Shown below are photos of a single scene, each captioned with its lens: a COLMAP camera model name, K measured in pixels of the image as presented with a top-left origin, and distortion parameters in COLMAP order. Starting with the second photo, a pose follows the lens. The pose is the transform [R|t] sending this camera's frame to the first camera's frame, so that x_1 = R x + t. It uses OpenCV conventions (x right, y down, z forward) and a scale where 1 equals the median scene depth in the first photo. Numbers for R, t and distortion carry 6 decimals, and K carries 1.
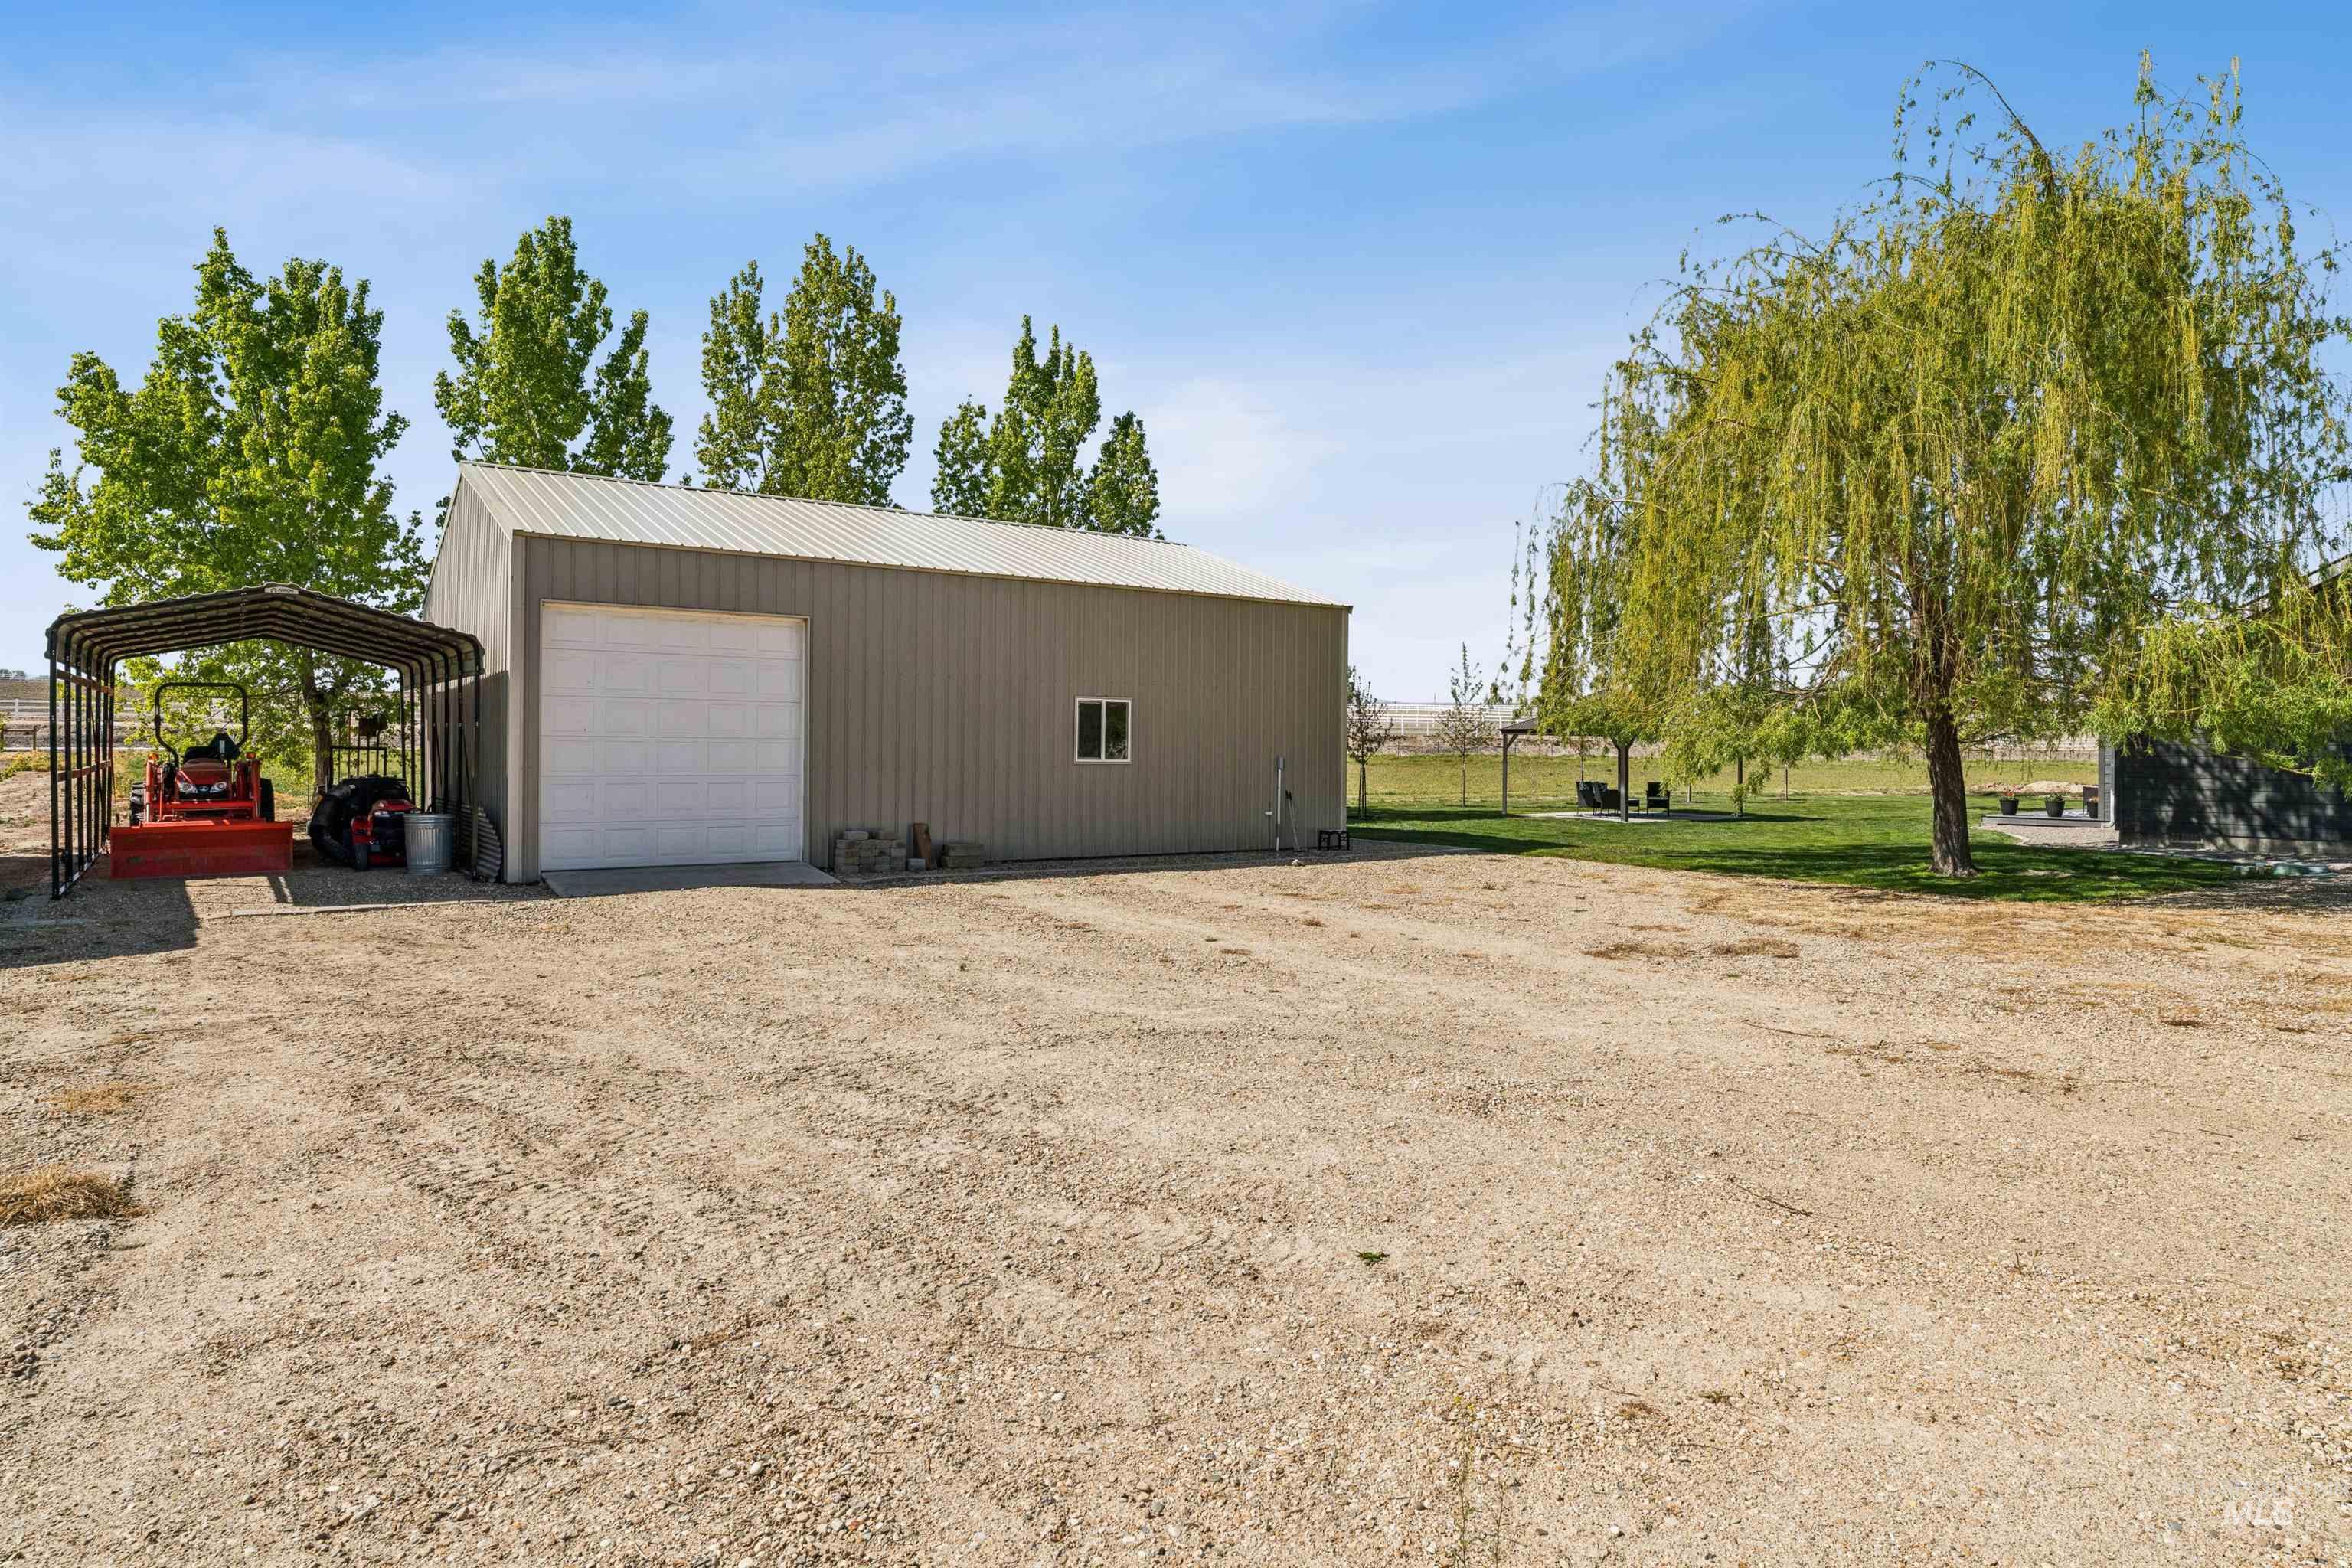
lens RADIAL K [[1362.2, 0, 1176.6], [0, 1362.2, 745.3], [0, 0, 1]] dist [-0.000377, 0.001394]
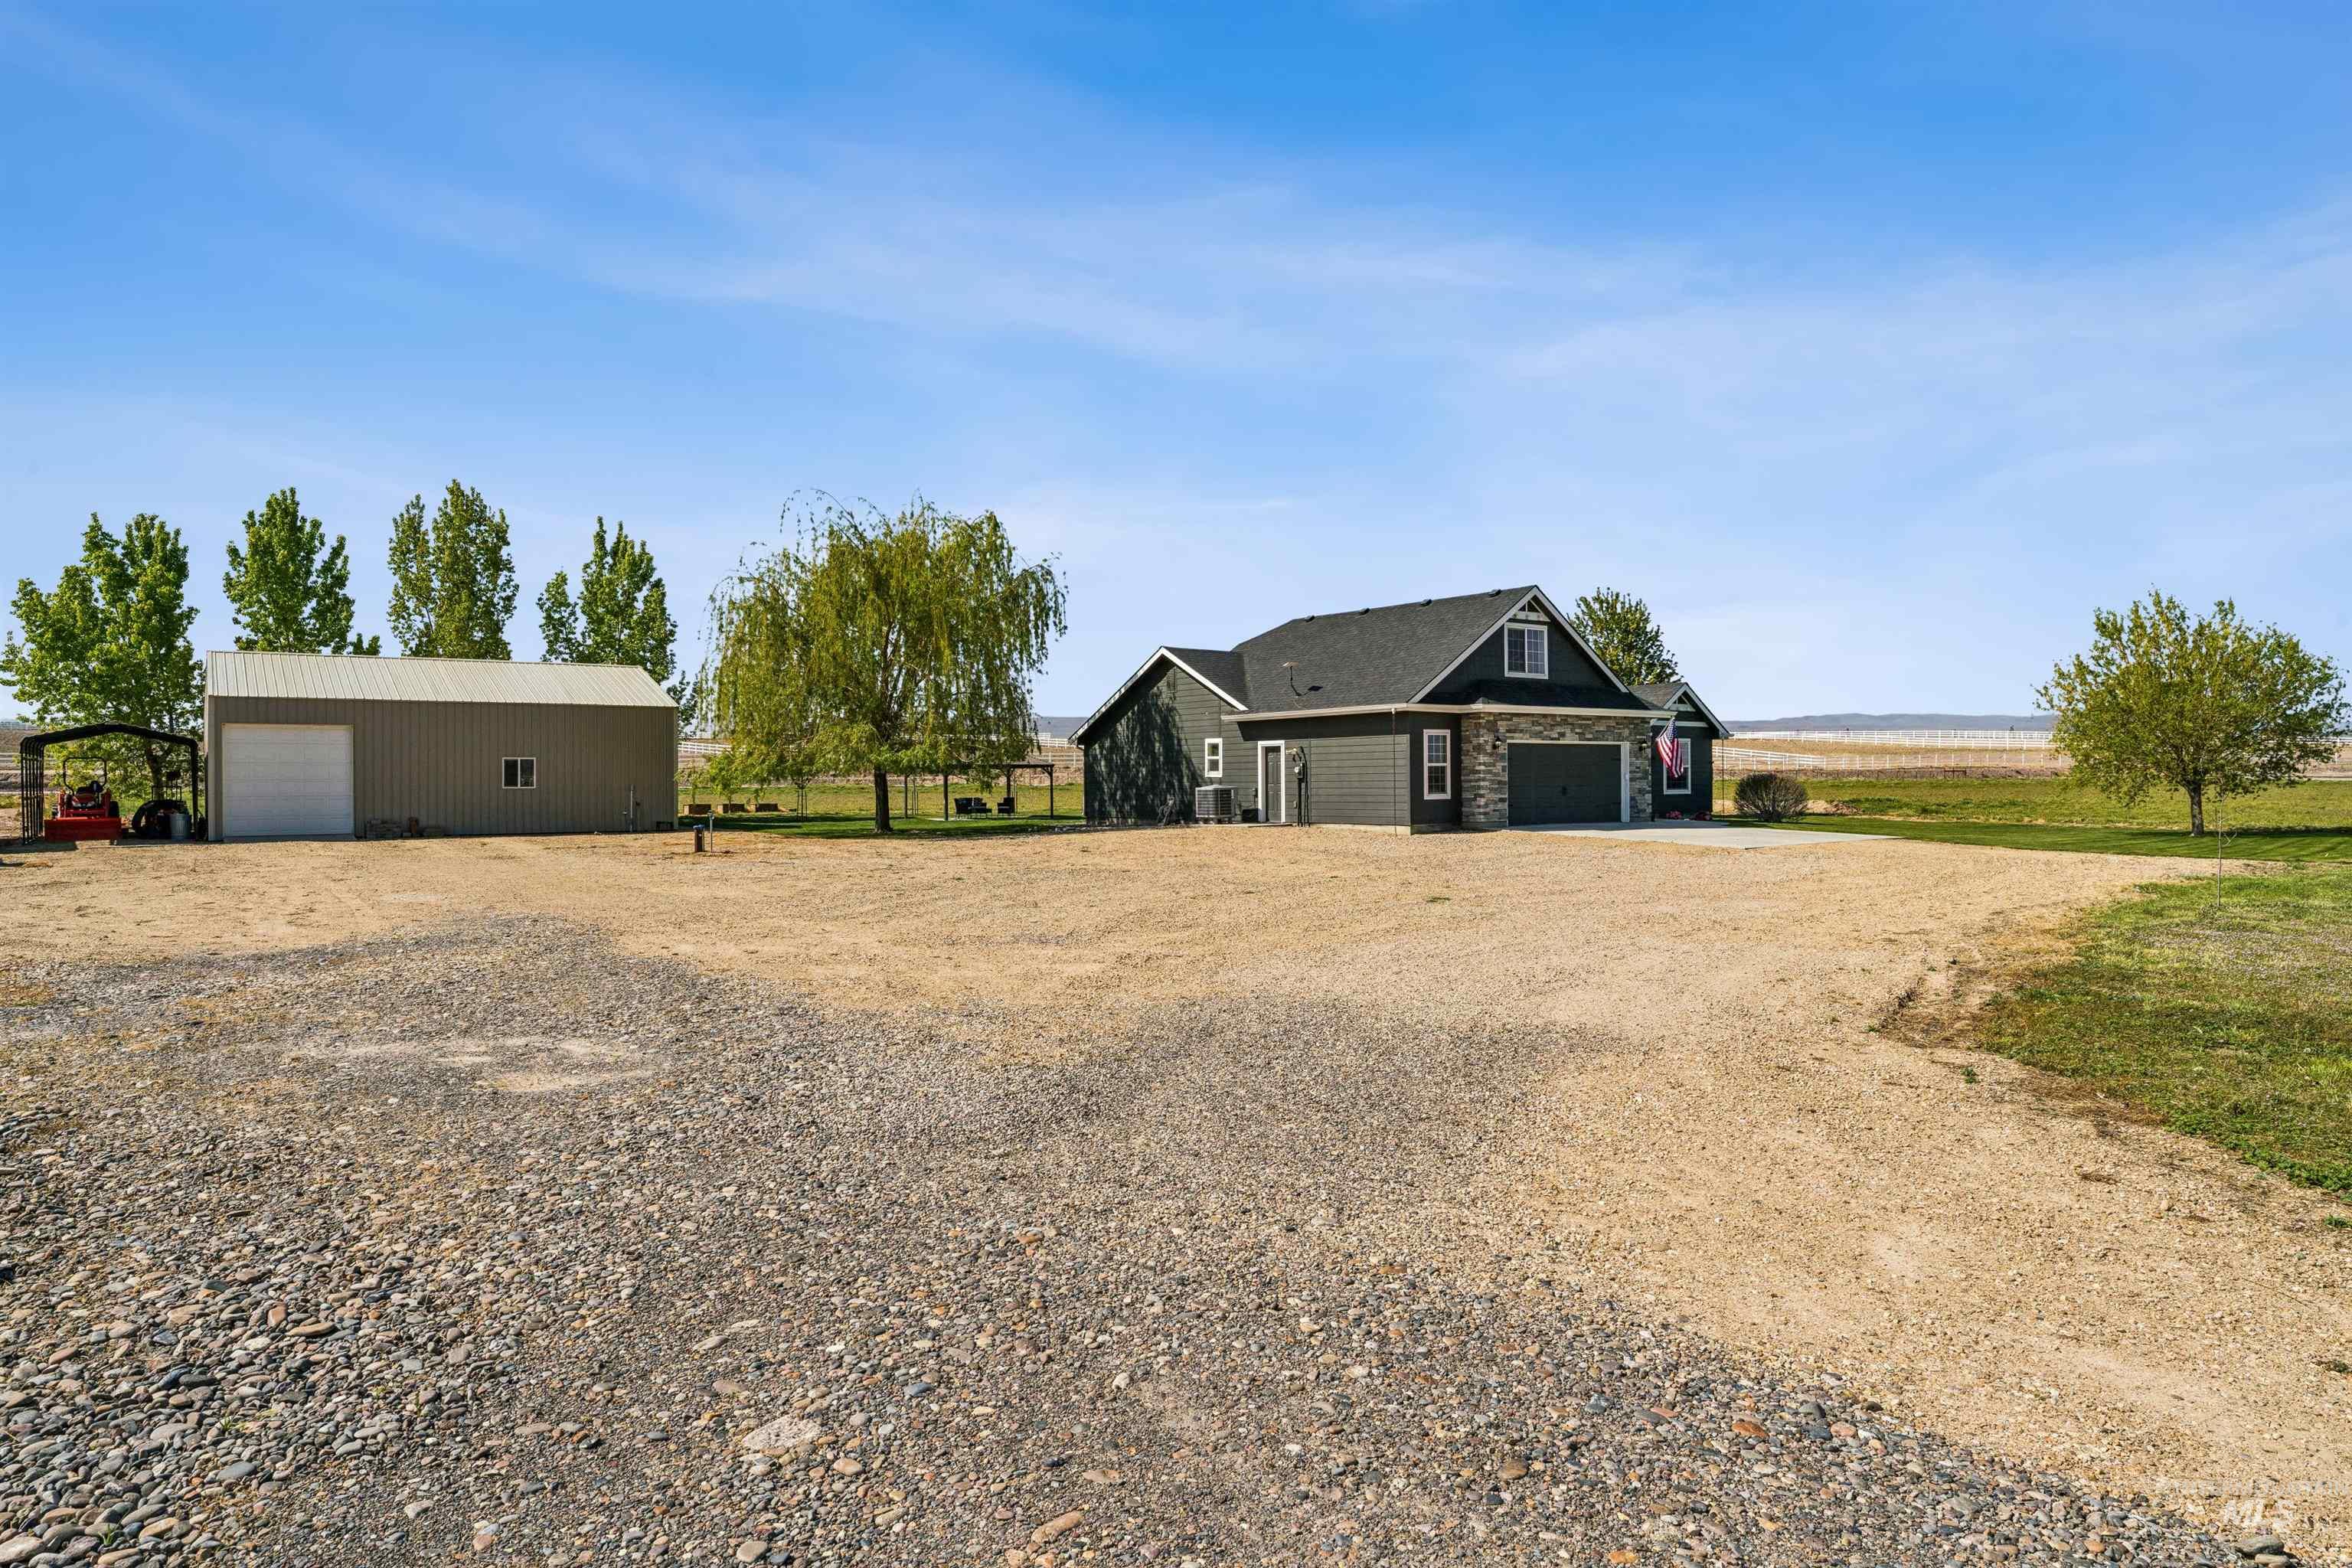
lens RADIAL K [[1440.7, 0, 1176.0], [0, 1440.7, 784.0], [0, 0, 1]] dist [0.000121, -0.001447]
pose [[0.999874, -0.014456, 0.006587, 0.762959], [0.014417, 0.999879, 0.005800, 0.006220], [-0.006670, -0.005704, 0.999961, -0.989182]]
